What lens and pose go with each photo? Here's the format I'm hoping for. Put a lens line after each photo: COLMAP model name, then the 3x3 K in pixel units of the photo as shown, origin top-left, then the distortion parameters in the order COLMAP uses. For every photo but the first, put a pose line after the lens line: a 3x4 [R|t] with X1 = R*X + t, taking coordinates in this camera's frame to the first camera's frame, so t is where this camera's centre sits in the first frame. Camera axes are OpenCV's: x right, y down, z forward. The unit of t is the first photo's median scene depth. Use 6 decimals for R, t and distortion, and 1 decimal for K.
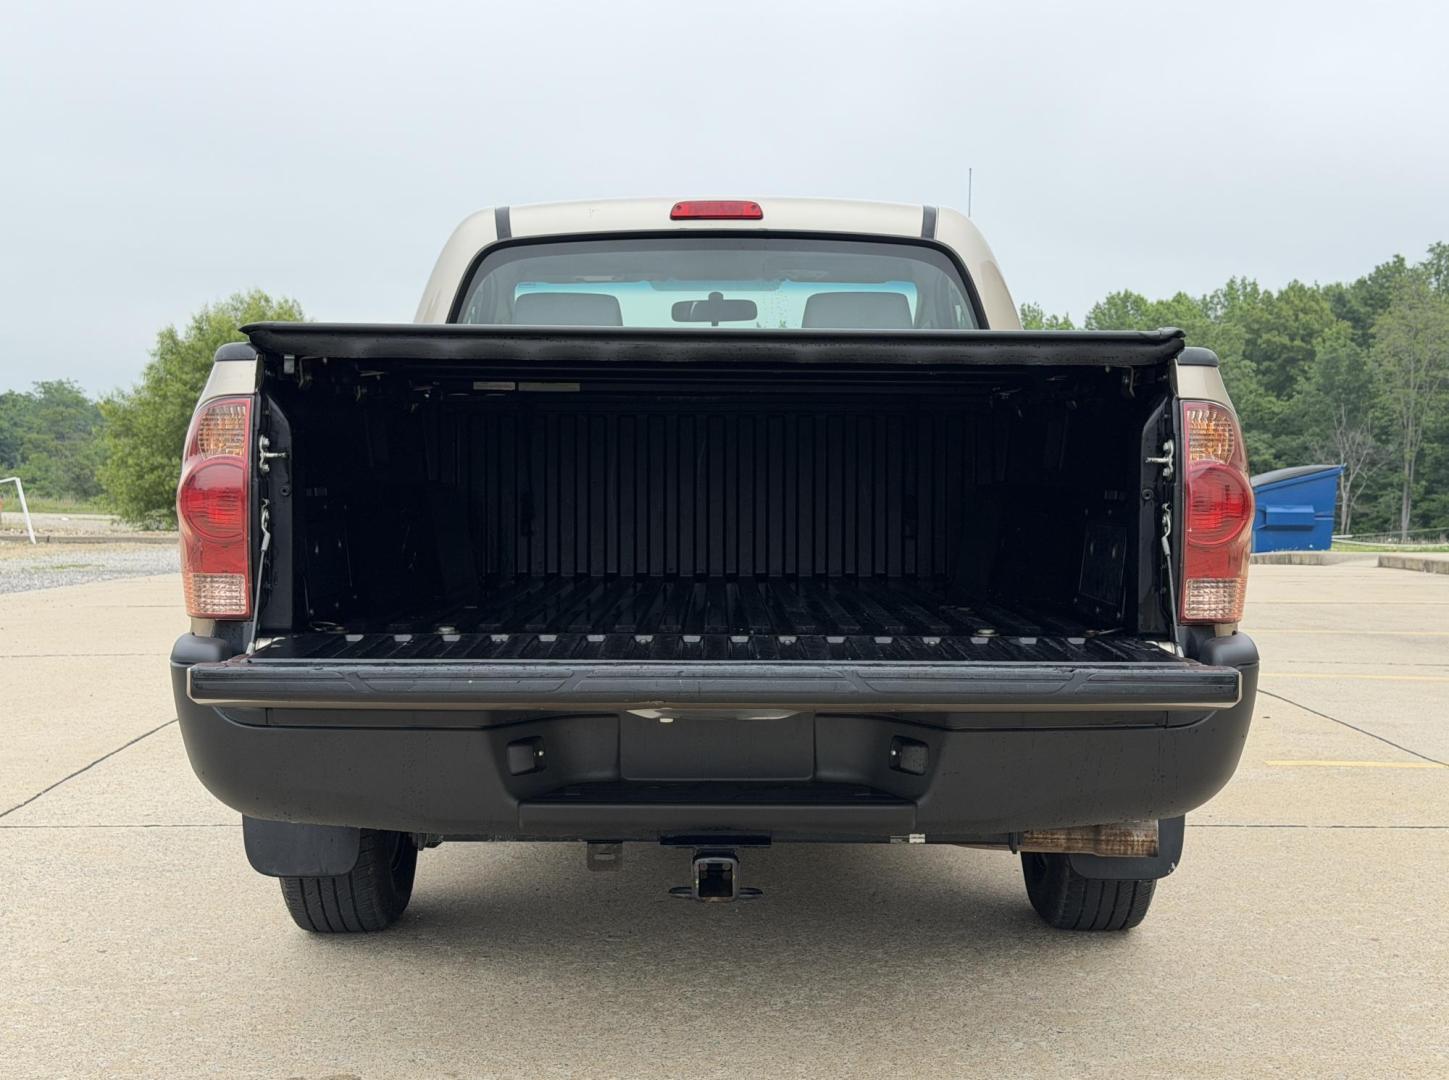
lens RADIAL K [[2007.2, 0, 720.2], [0, 2007.2, 552.3], [0, 0, 1]] dist [0.121221, 0.000000]
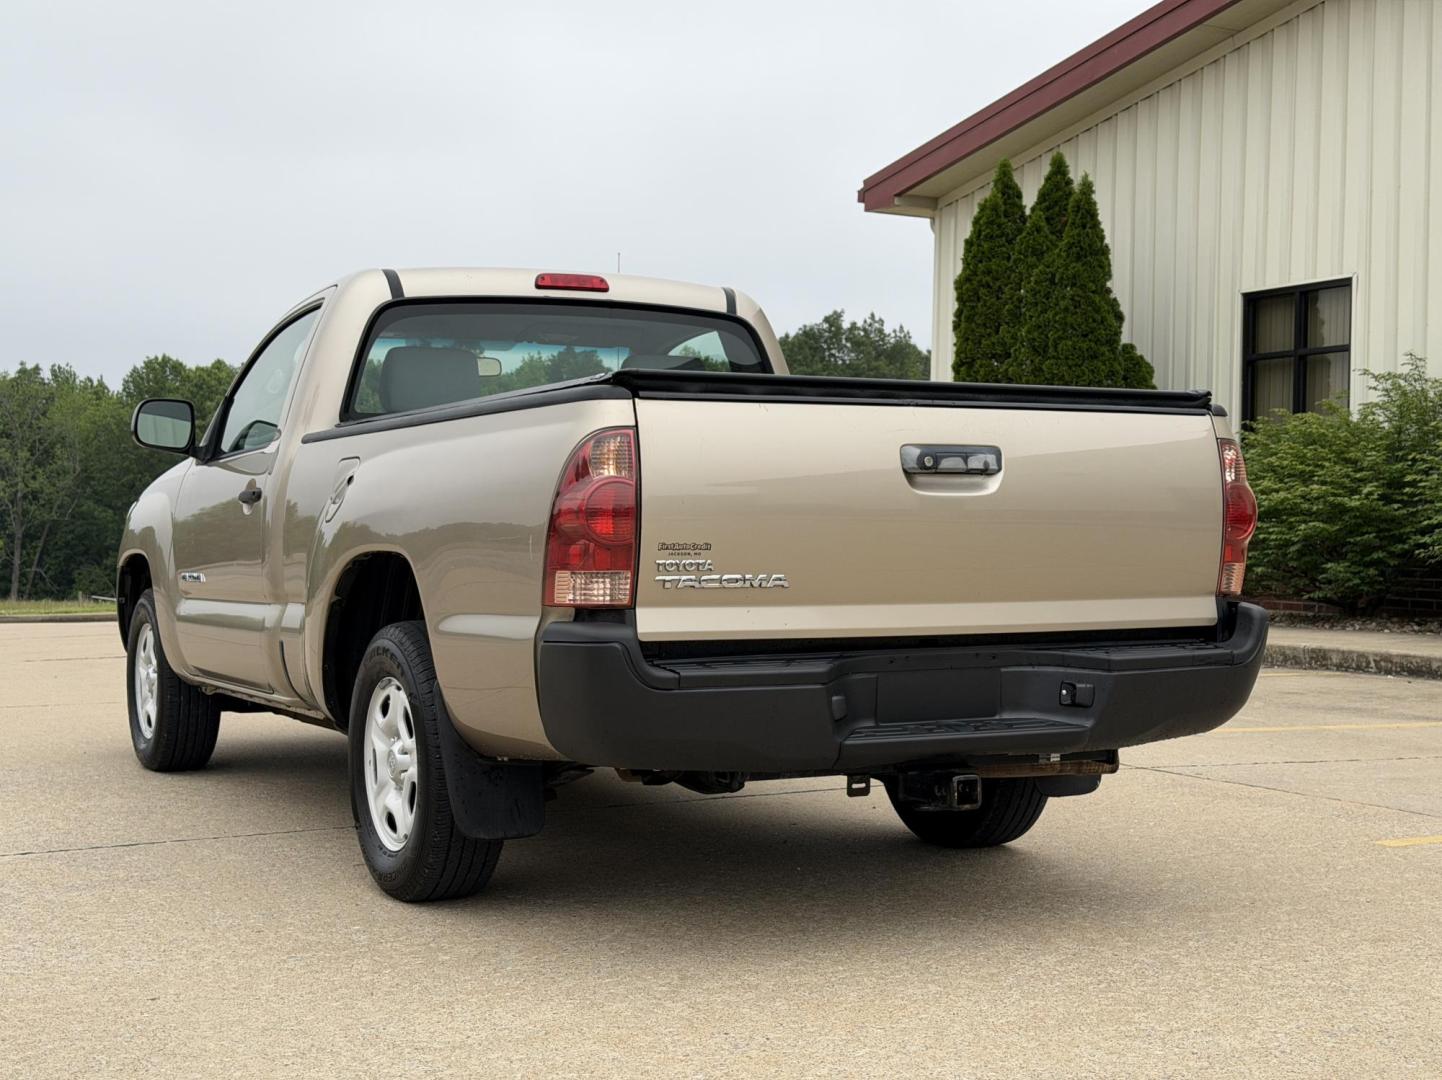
lens RADIAL K [[1997.5, 0, 723.6], [0, 1997.5, 539.9], [0, 0, 1]] dist [0.121221, 0.000000]
pose [[0.889681, -0.009817, 0.456478, -0.455897], [0.027532, 0.999103, -0.032173, 0.020328], [-0.455753, 0.041192, 0.889153, -0.072216]]
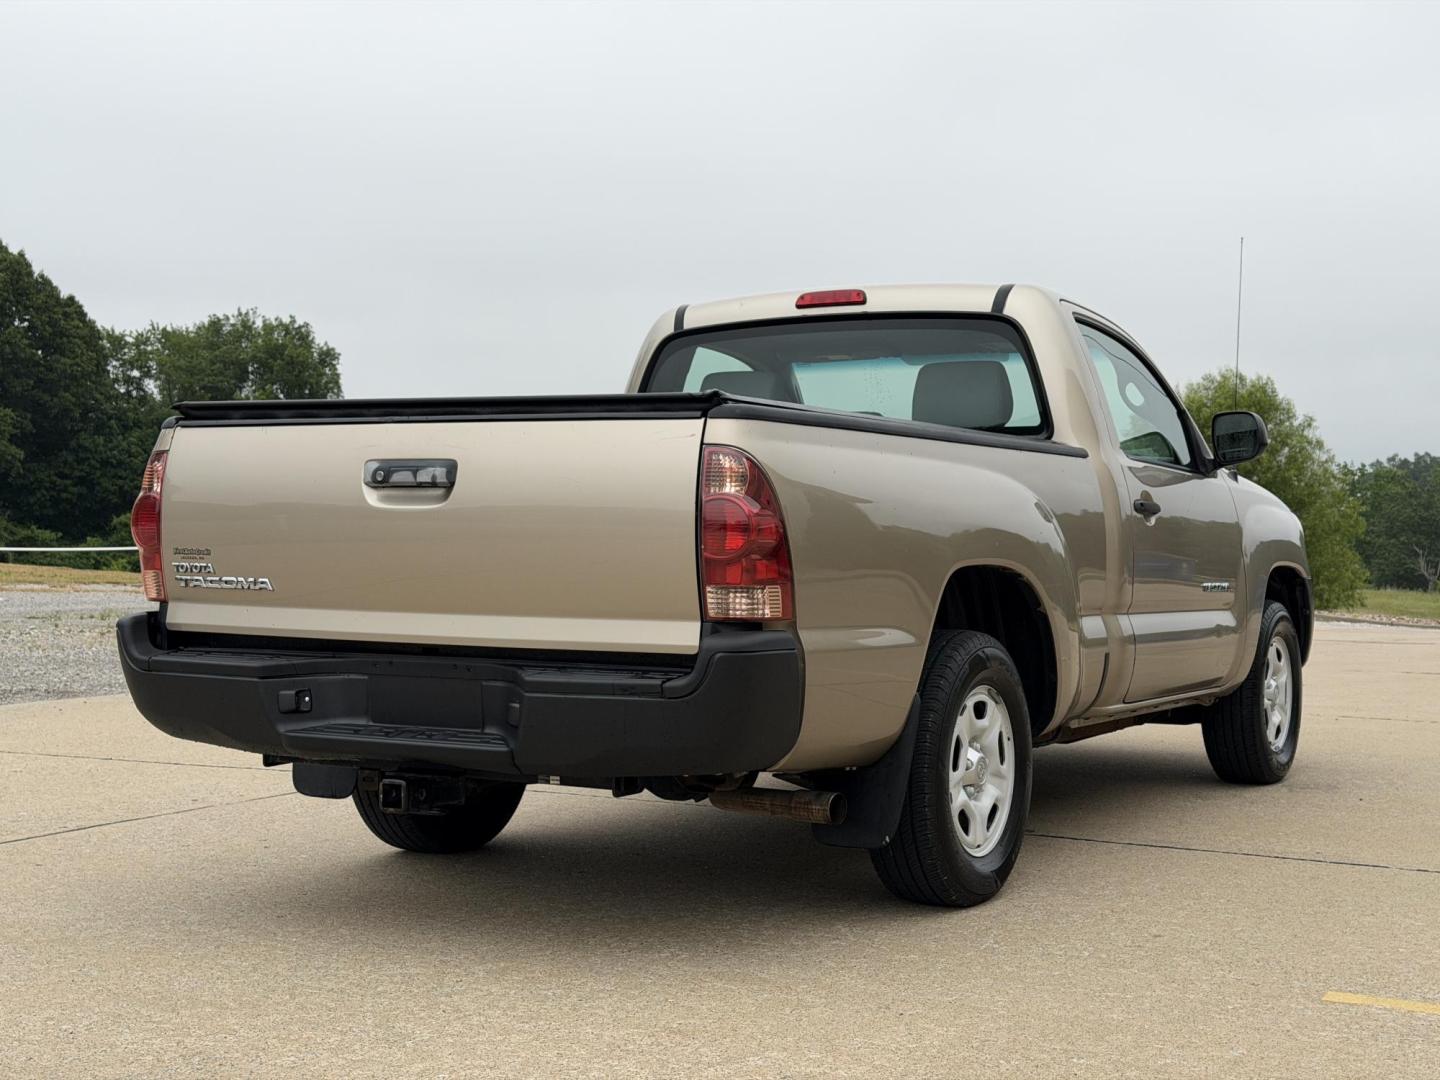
lens RADIAL K [[1994.7, 0, 724.6], [0, 1994.7, 537.0], [0, 0, 1]] dist [0.121221, 0.000000]
pose [[0.868514, 0.005638, -0.495633, 0.530014], [-0.028594, 0.998840, -0.038745, 0.019526], [0.494840, 0.047823, 0.867667, -0.054258]]
